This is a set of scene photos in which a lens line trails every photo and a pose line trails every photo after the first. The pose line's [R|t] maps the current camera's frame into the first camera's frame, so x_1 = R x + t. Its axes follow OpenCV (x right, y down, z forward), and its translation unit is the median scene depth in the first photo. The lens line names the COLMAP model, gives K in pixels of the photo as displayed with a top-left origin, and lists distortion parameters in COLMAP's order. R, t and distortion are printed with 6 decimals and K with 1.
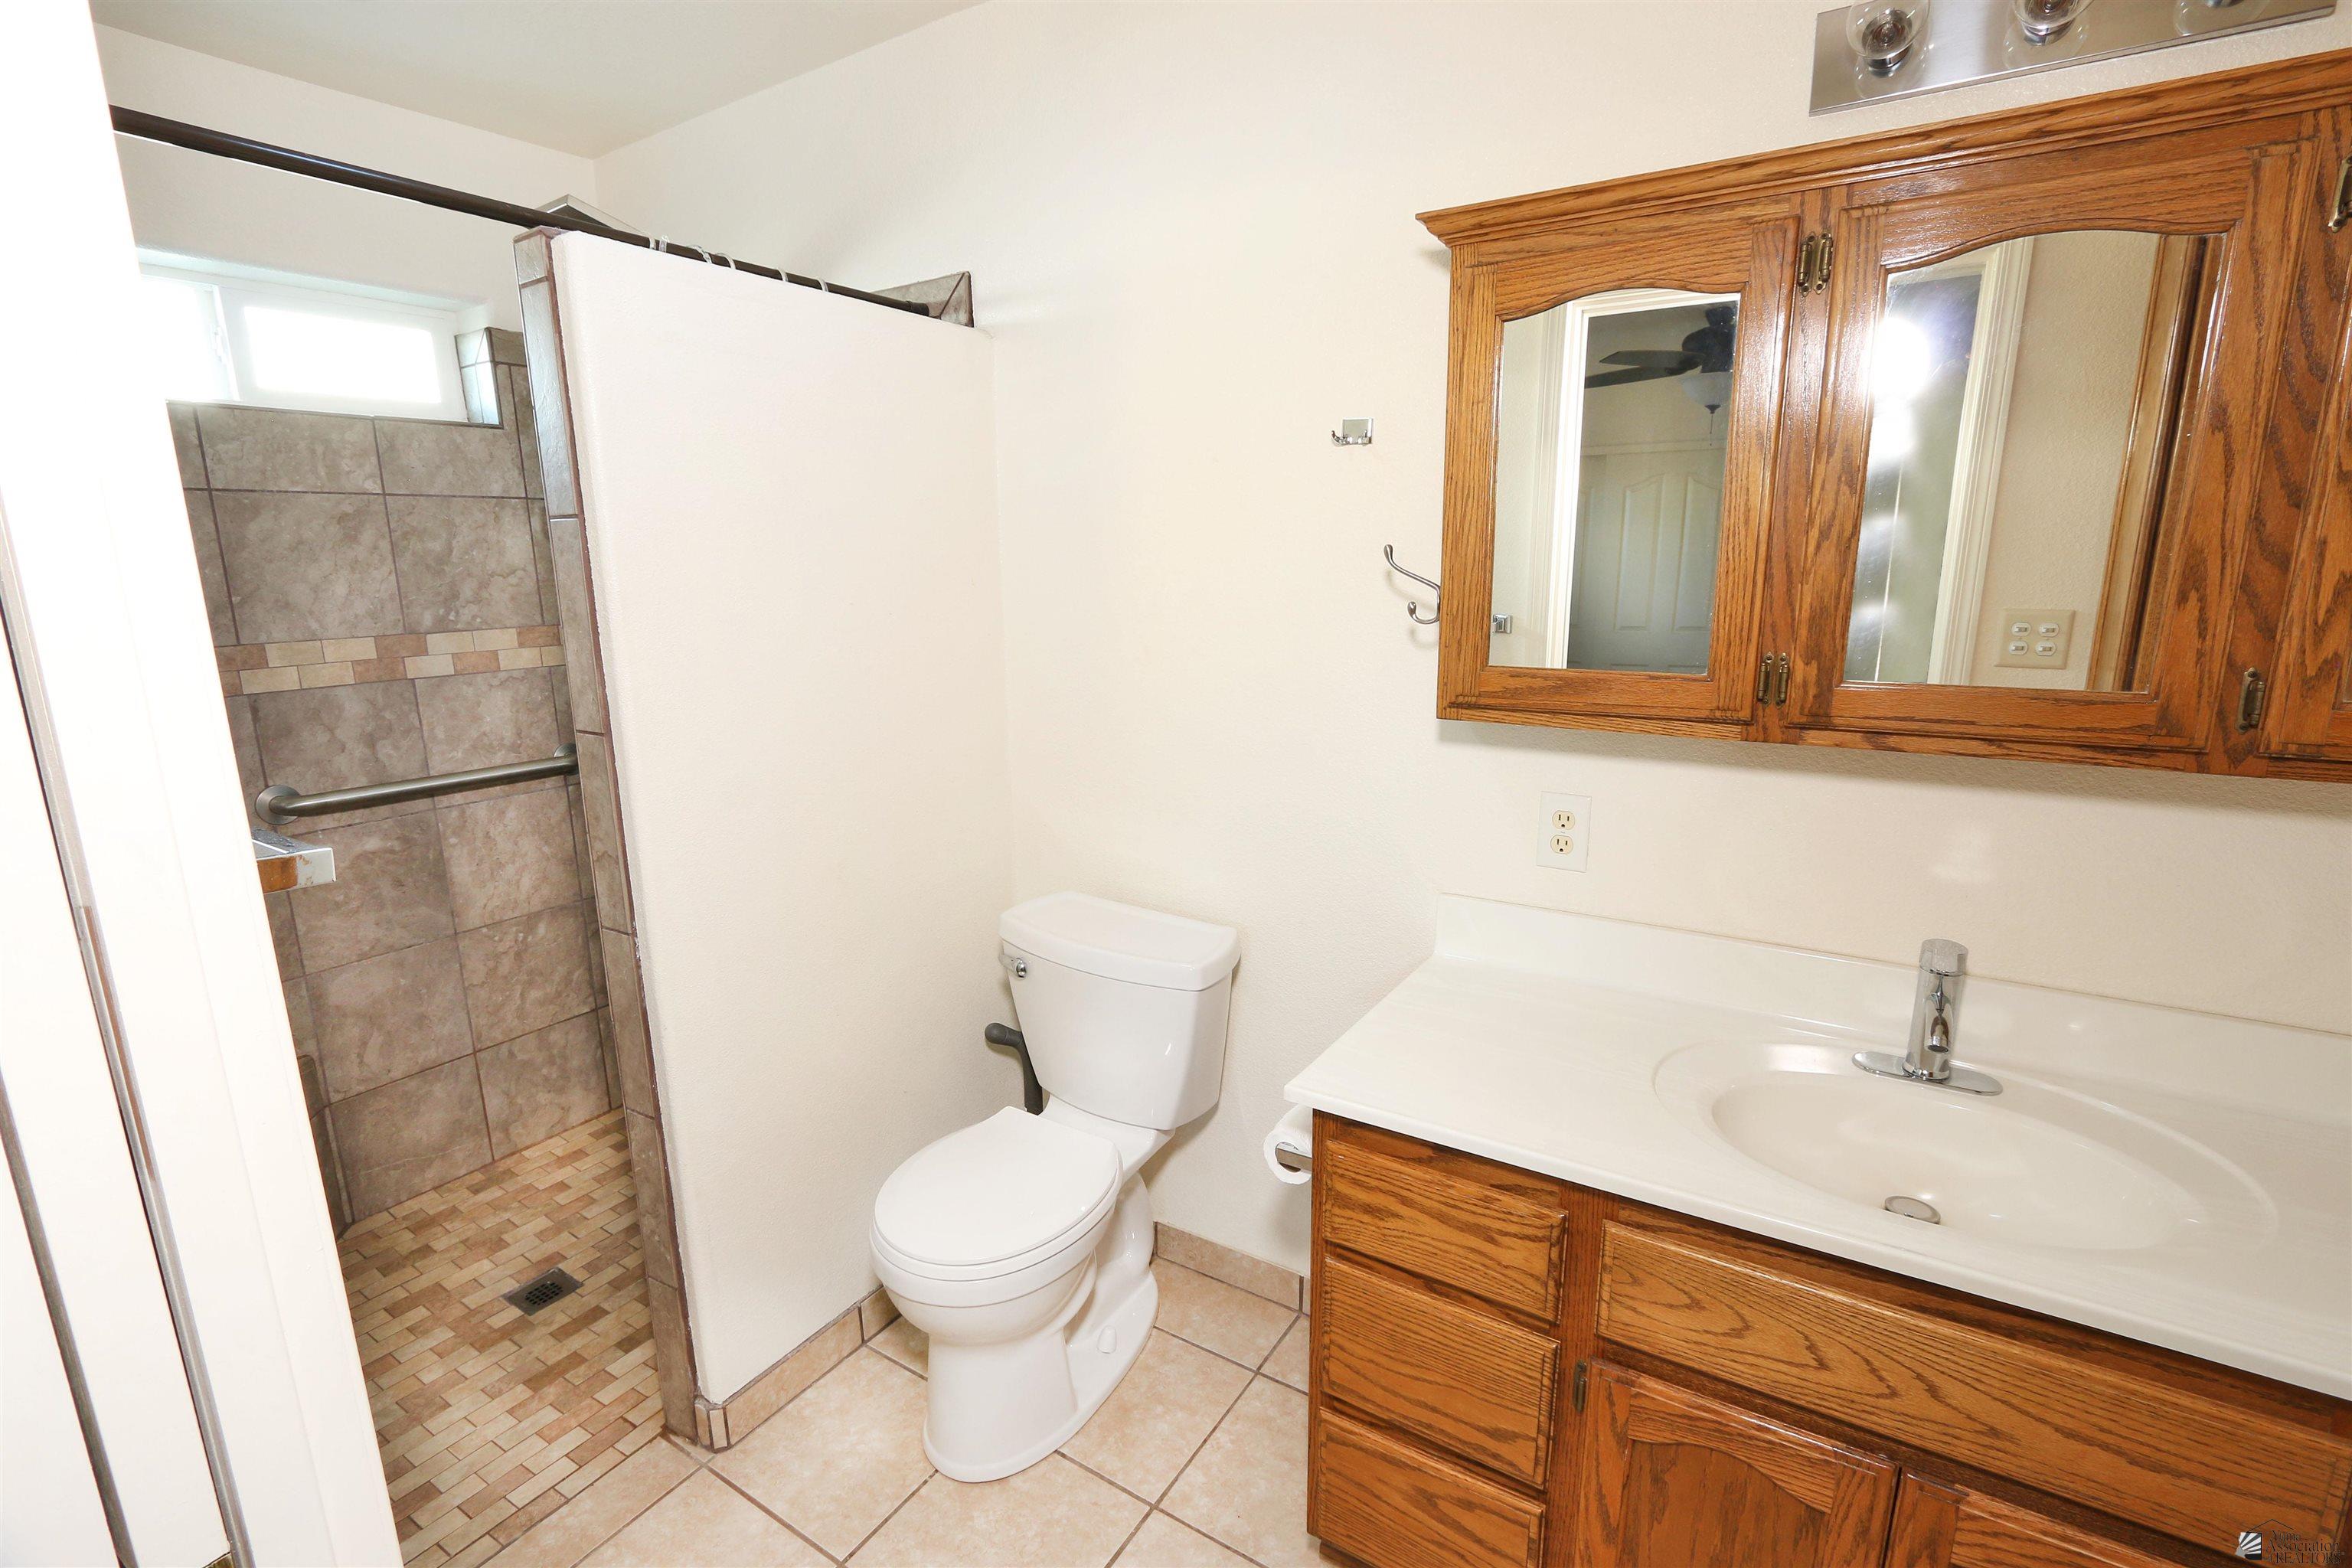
lens RADIAL K [[1108.4, 0, 1176.0], [0, 1108.4, 784.0], [0, 0, 1]] dist [-0.025556, 0.000144]
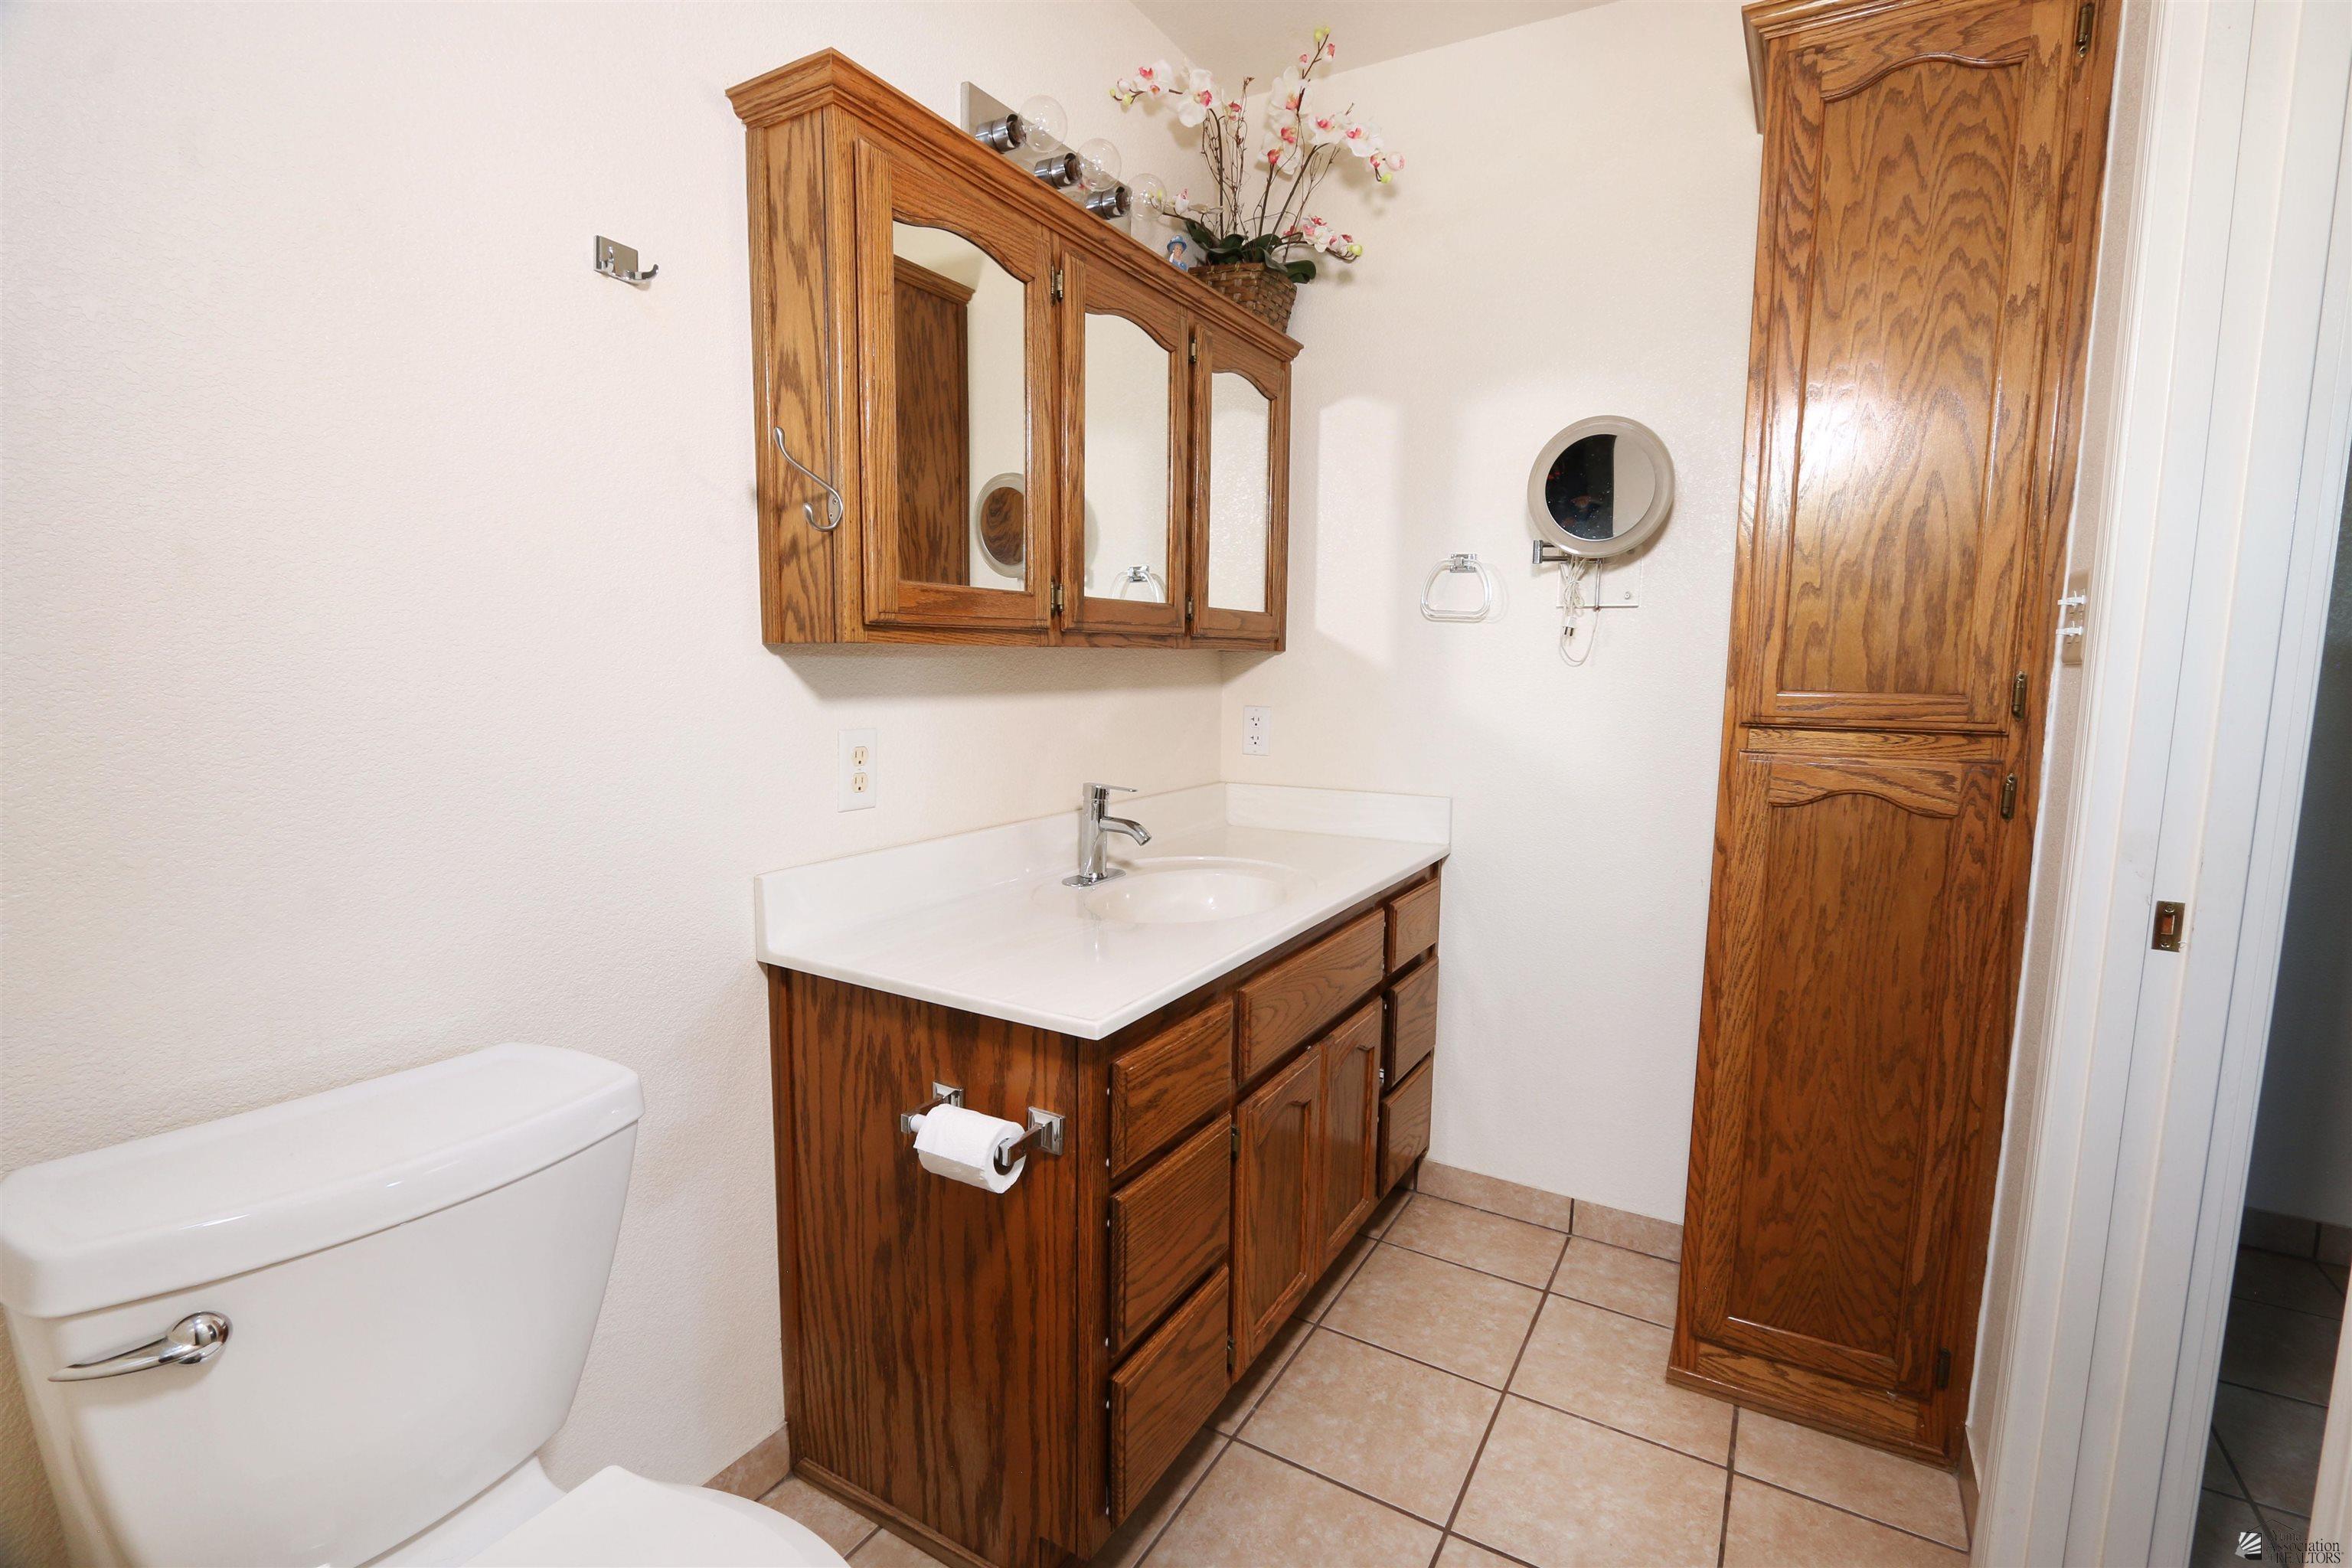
lens RADIAL K [[1108.4, 0, 1176.0], [0, 1108.4, 784.0], [0, 0, 1]] dist [-0.025556, 0.000144]
pose [[-0.056094, -0.102607, 0.993139, -0.769826], [0.187797, 0.975867, 0.111430, 0.001581], [-0.980605, 0.192759, -0.035470, 0.950206]]
